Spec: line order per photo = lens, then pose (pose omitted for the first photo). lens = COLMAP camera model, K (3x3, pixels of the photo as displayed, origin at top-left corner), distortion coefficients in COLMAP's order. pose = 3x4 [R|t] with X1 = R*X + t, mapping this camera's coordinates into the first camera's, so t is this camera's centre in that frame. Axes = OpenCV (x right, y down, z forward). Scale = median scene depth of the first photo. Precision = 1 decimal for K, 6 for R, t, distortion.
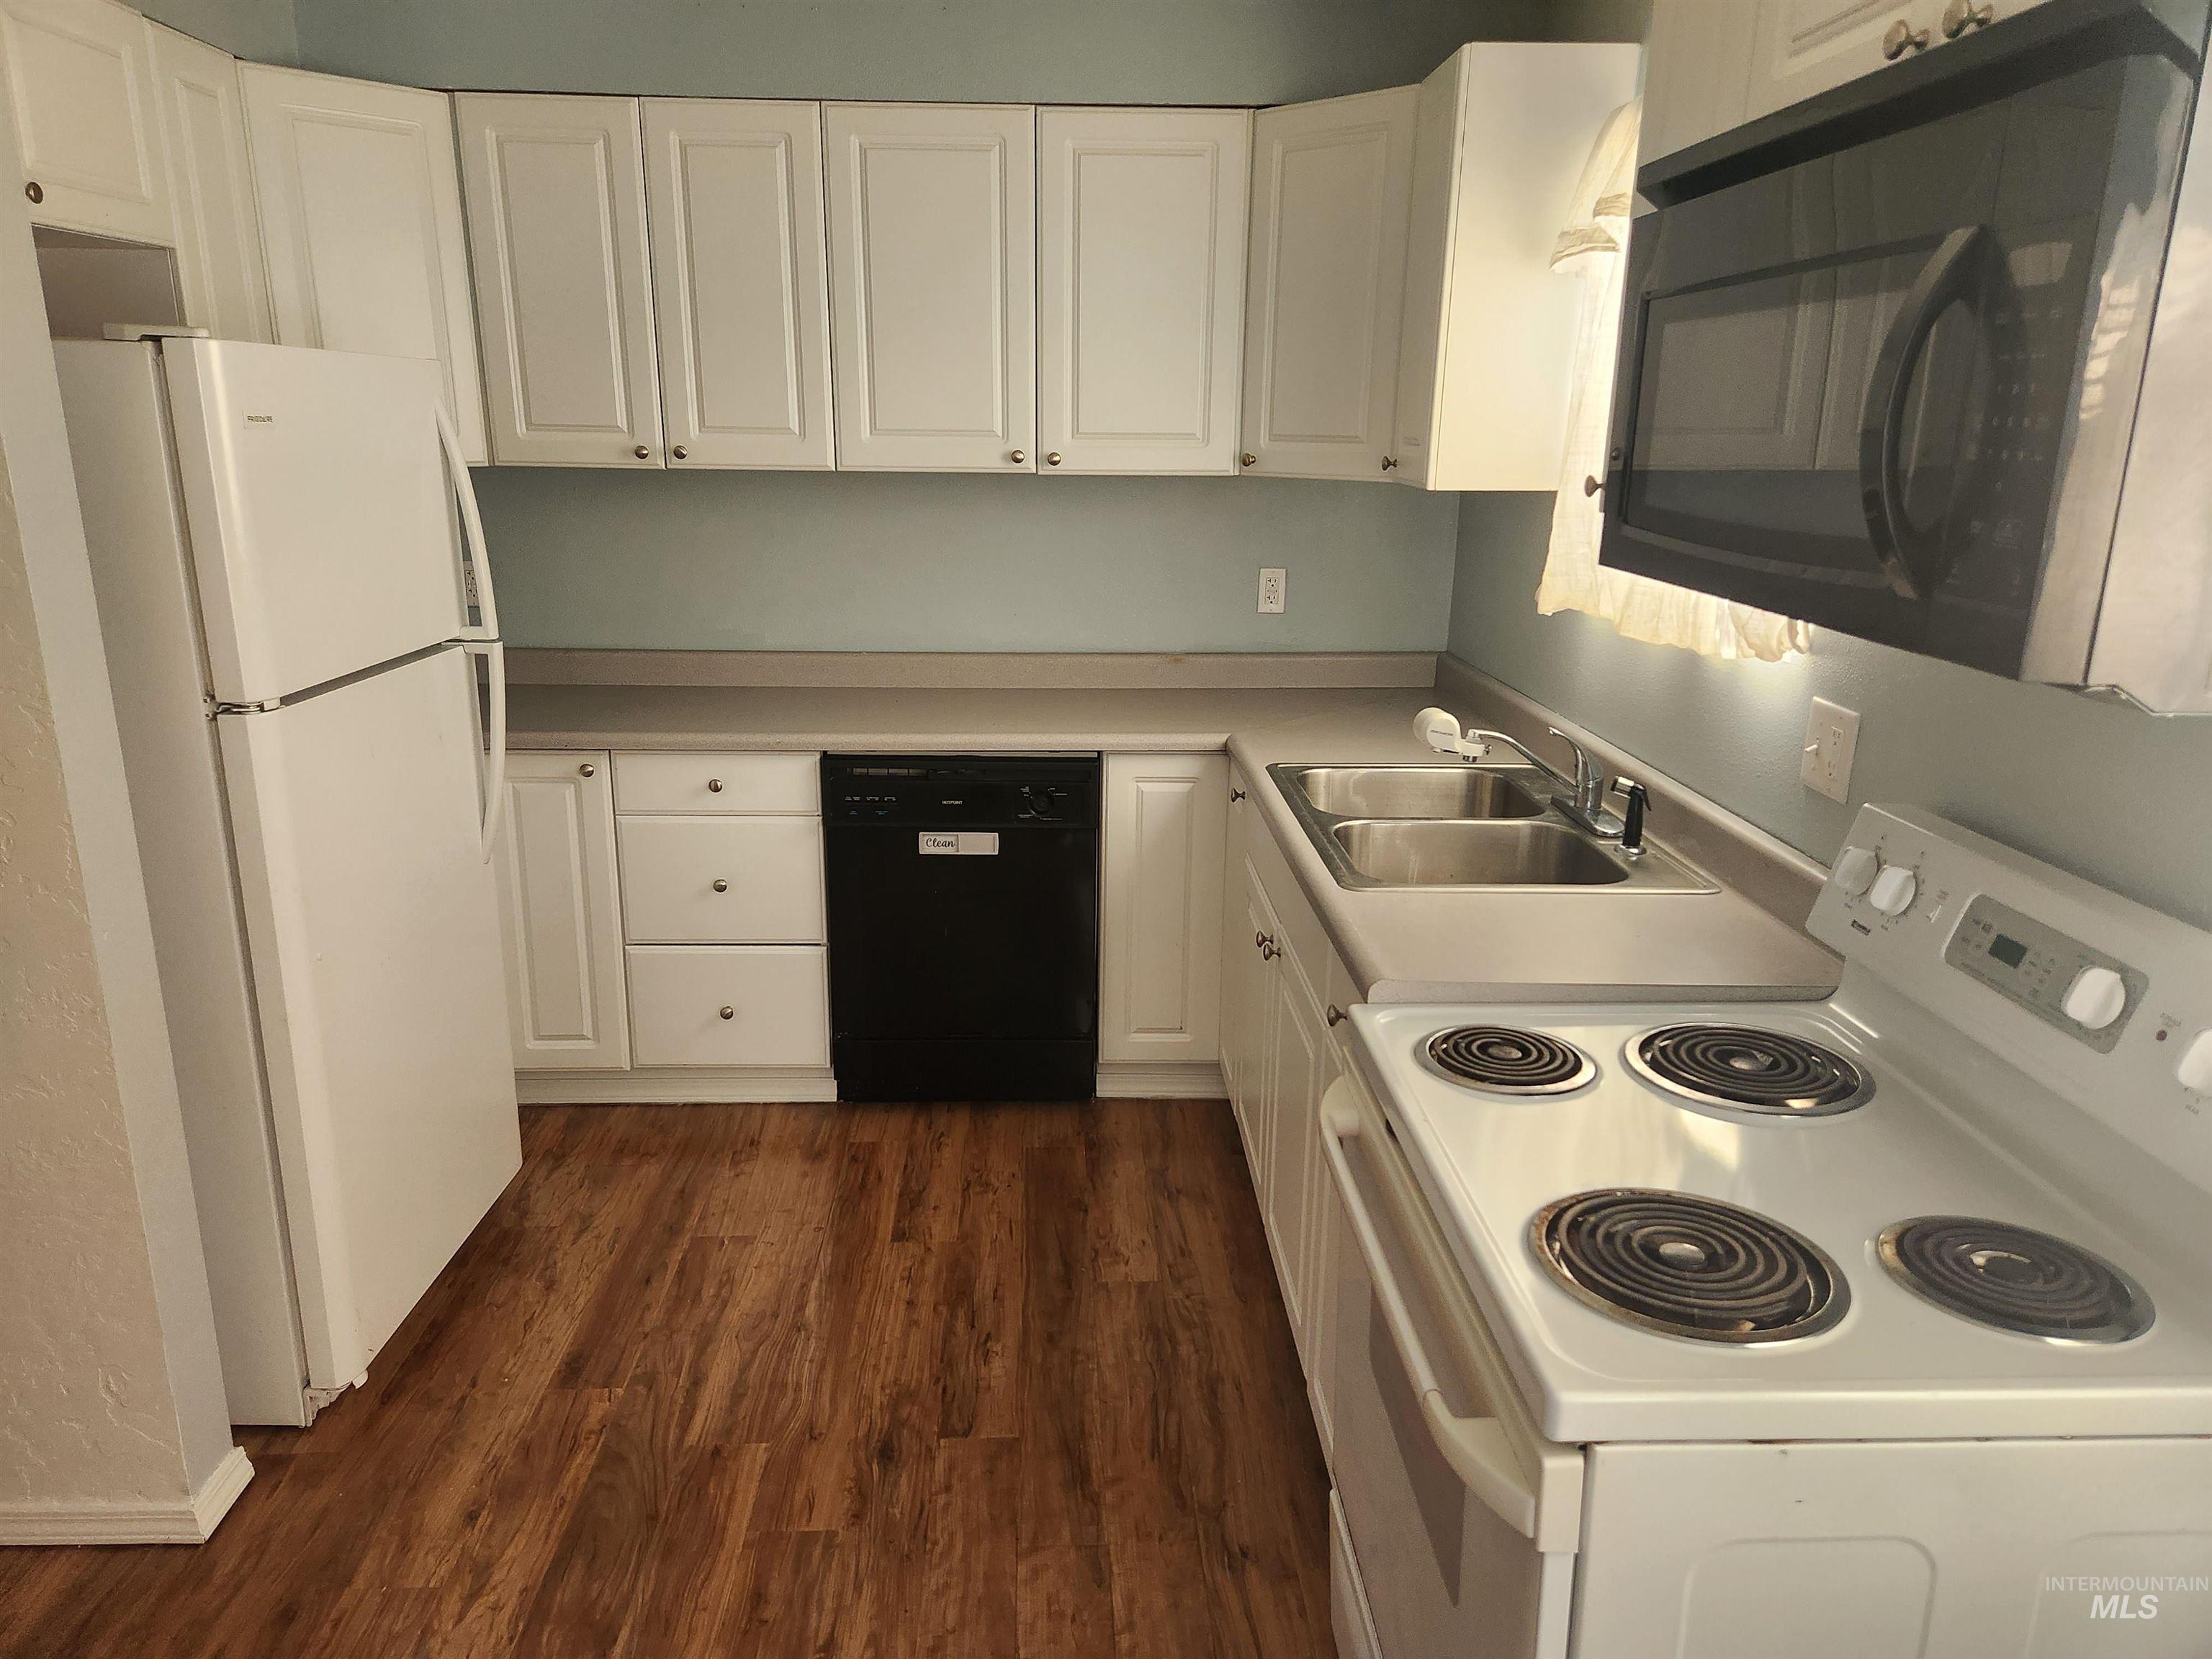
lens RADIAL K [[1465.7, 0, 1082.6], [0, 1465.7, 813.3], [0, 0, 1]] dist [0.071616, -0.057132]
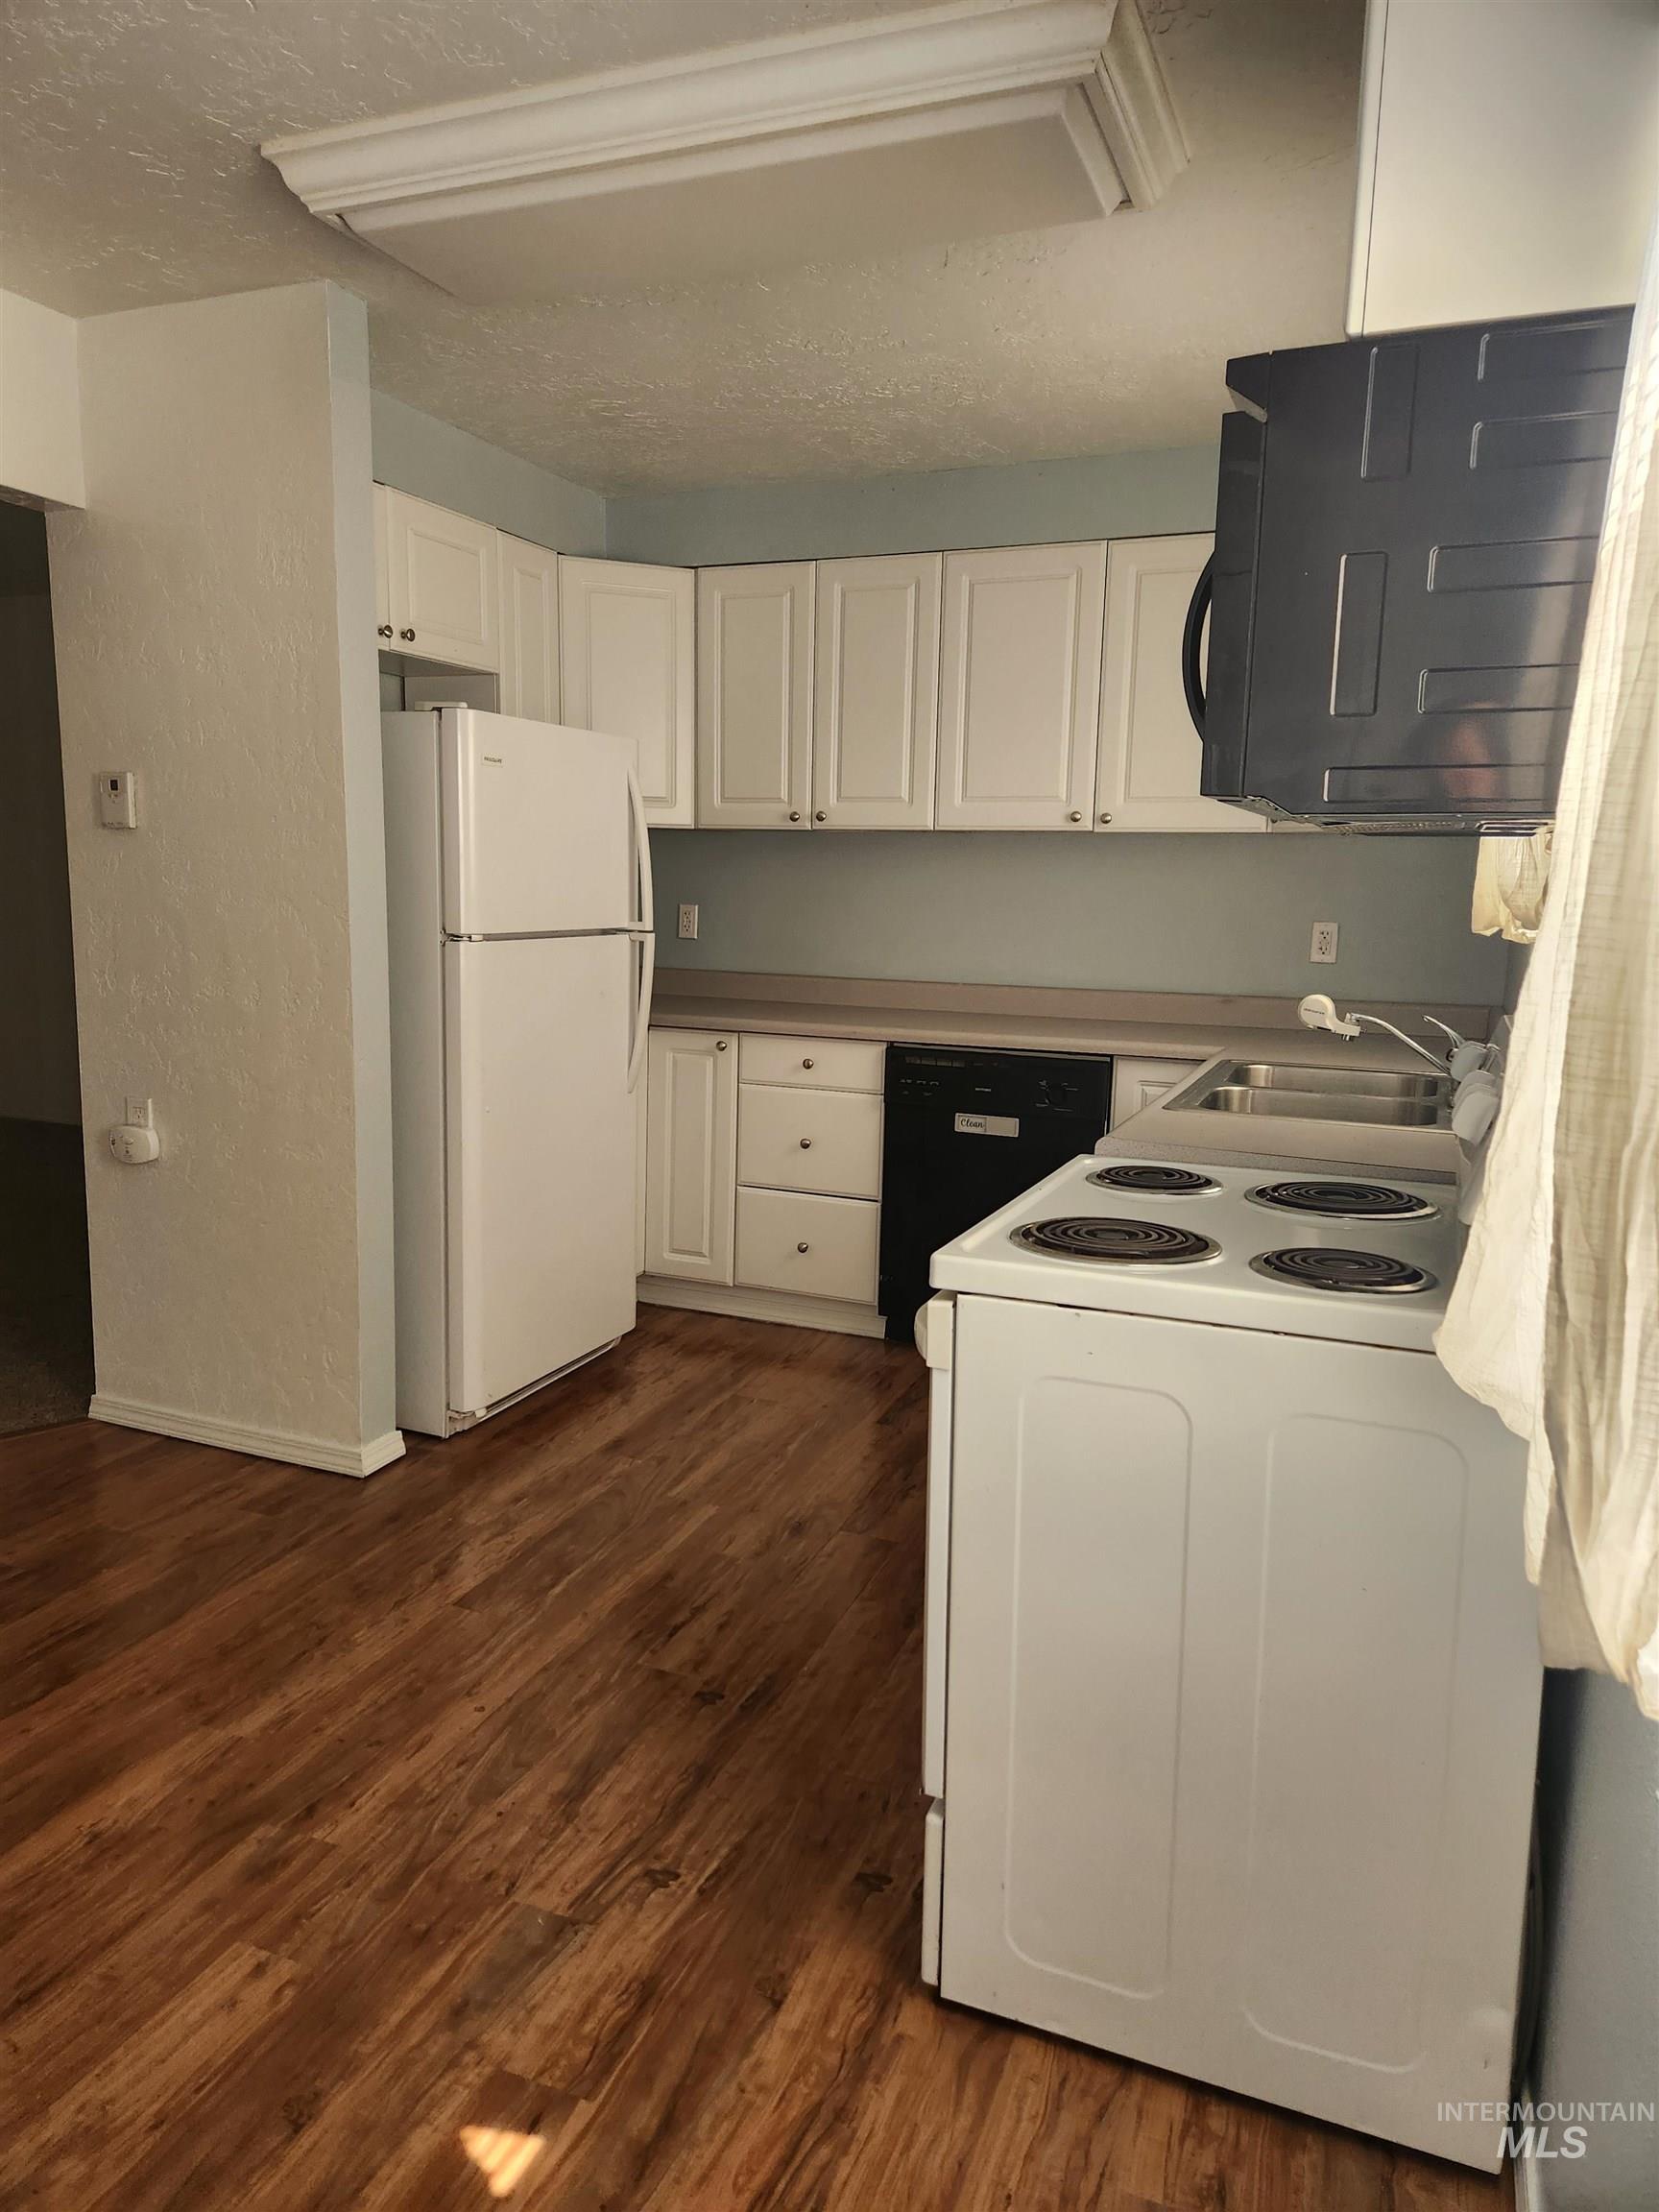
lens RADIAL K [[1465.7, 0, 808.4], [0, 1465.7, 1083.2], [0, 0, 1]] dist [0.071616, -0.057132]
pose [[0.913121, 0.068508, -0.401891, 0.286218], [-0.117949, 0.988015, -0.099568, 0.134492], [0.390253, 0.138320, 0.910258, -0.175656]]
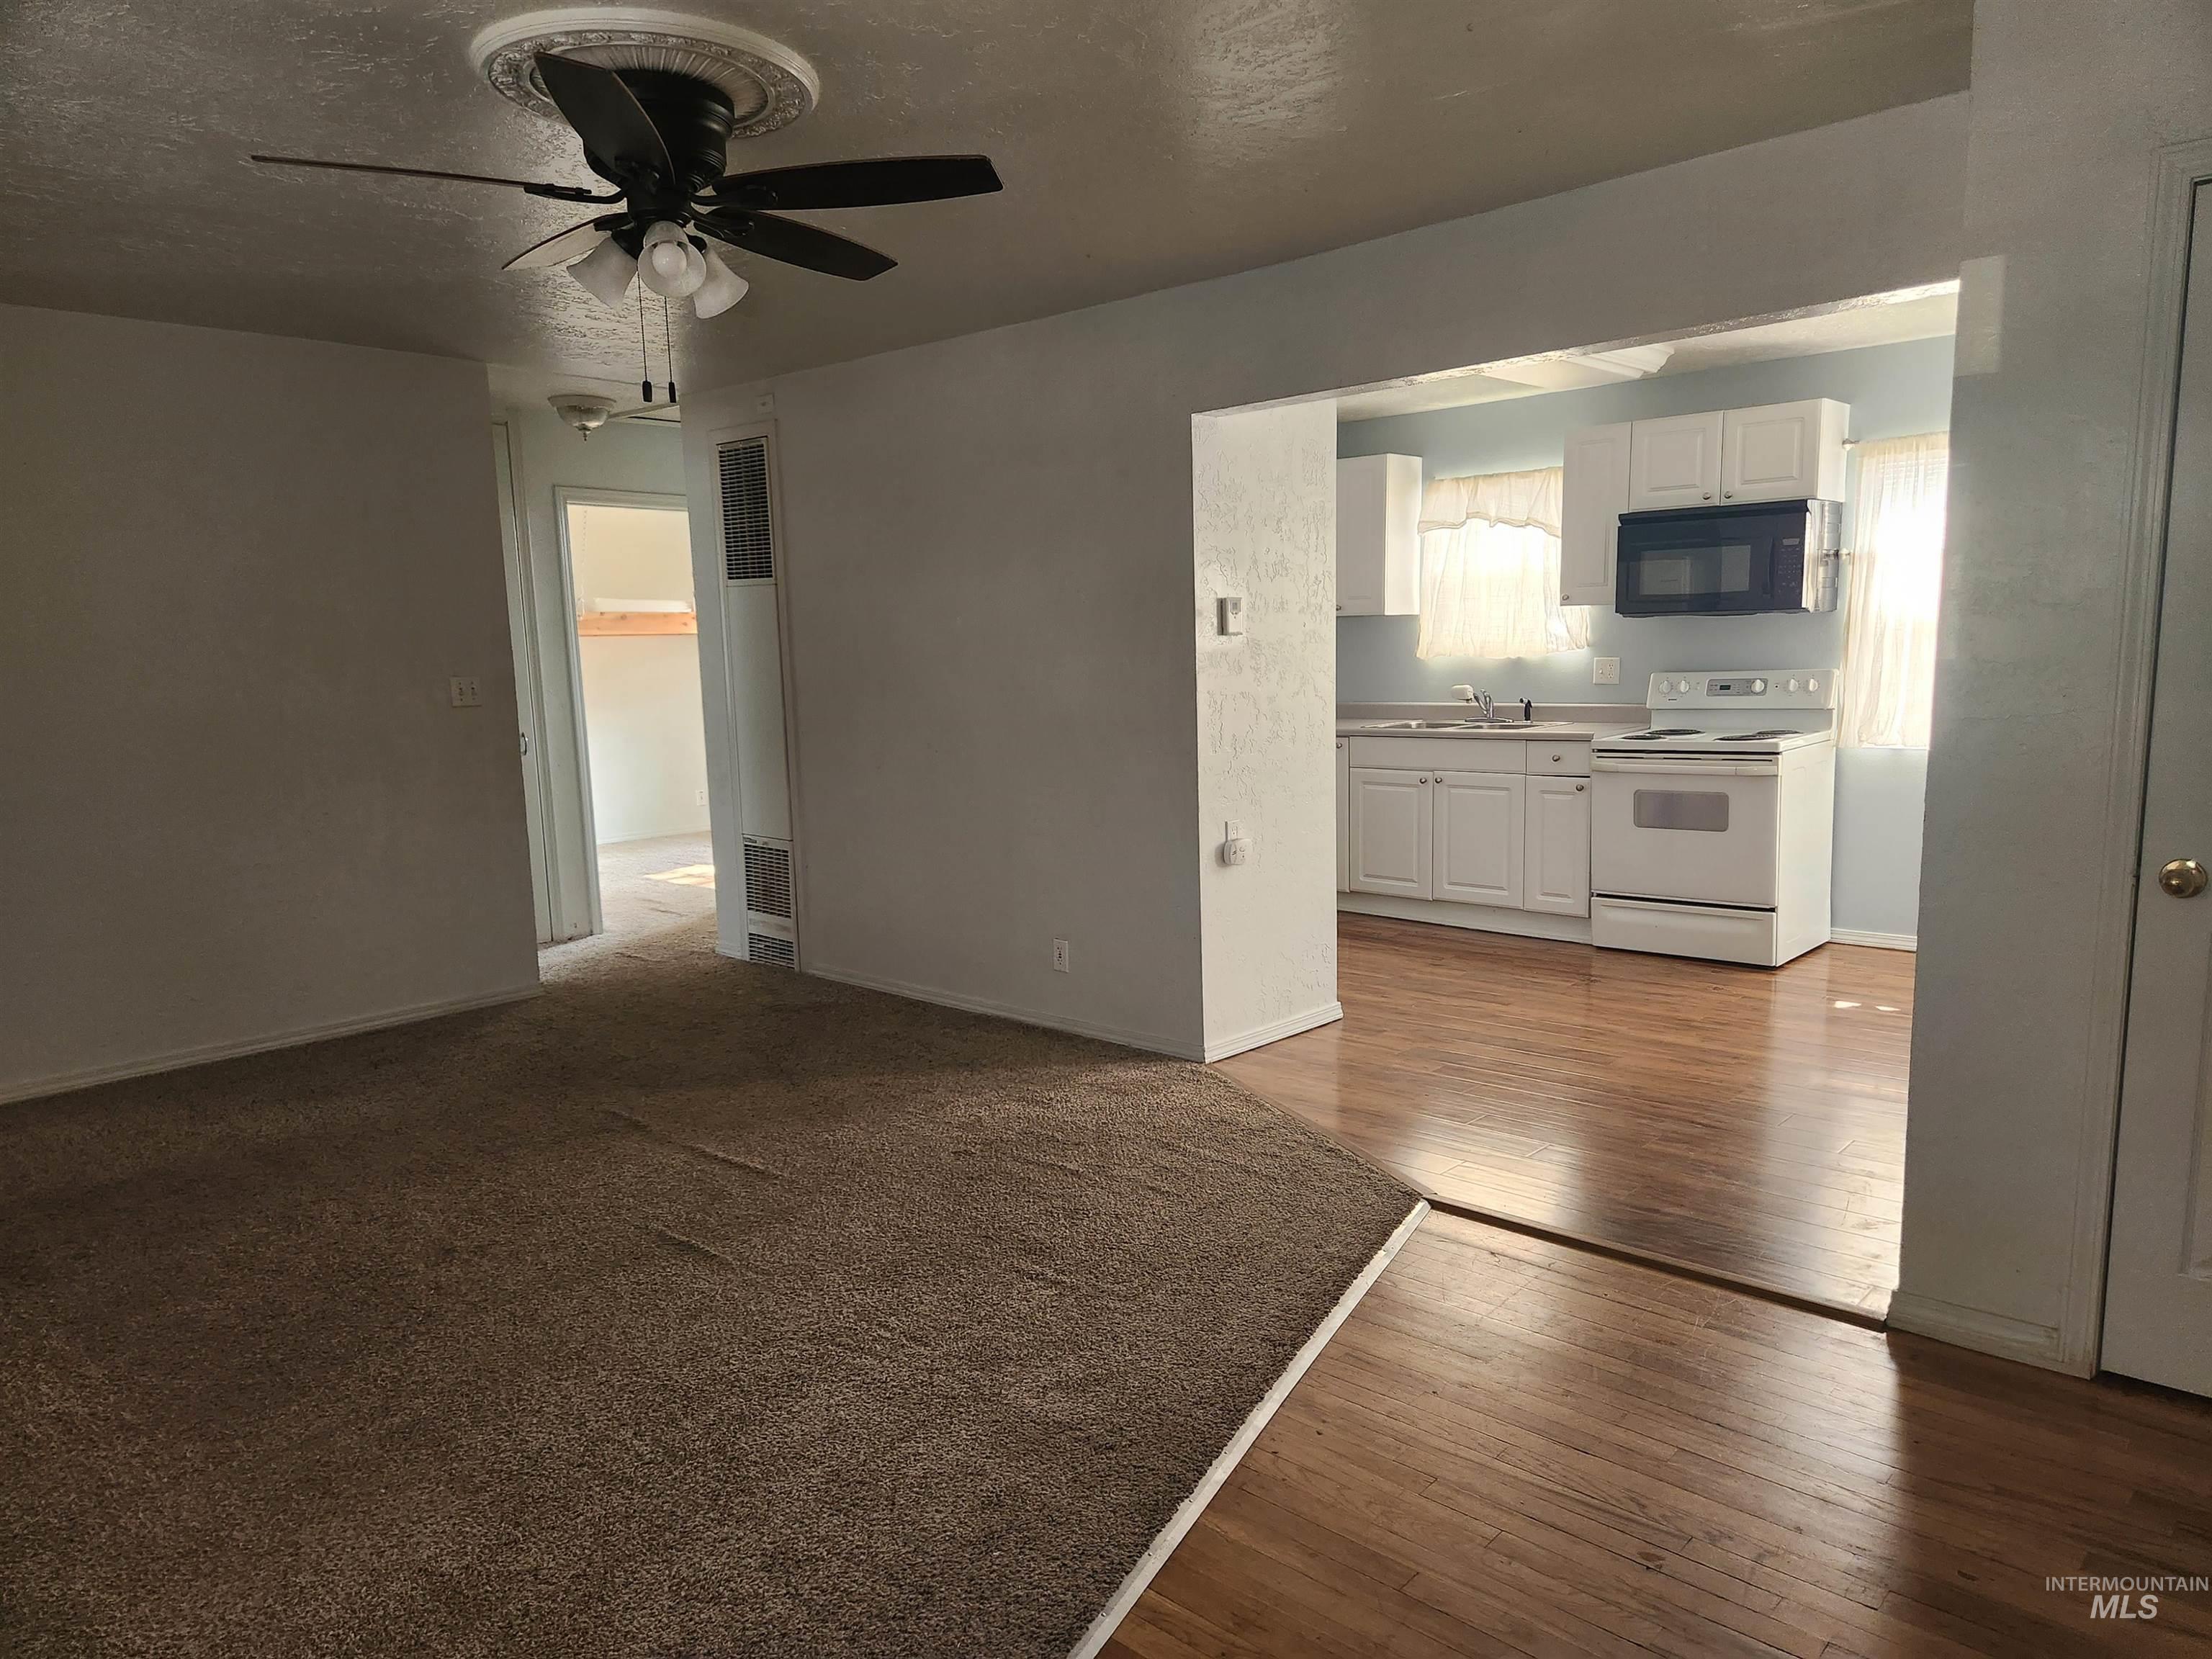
lens RADIAL K [[1465.7, 0, 1110.6], [0, 1465.7, 852.5], [0, 0, 1]] dist [0.071616, -0.057132]
pose [[0.695312, -0.130136, 0.706828, -1.837772], [0.216512, 0.975710, -0.033343, 0.153632], [-0.685320, 0.176221, 0.706599, -0.377470]]
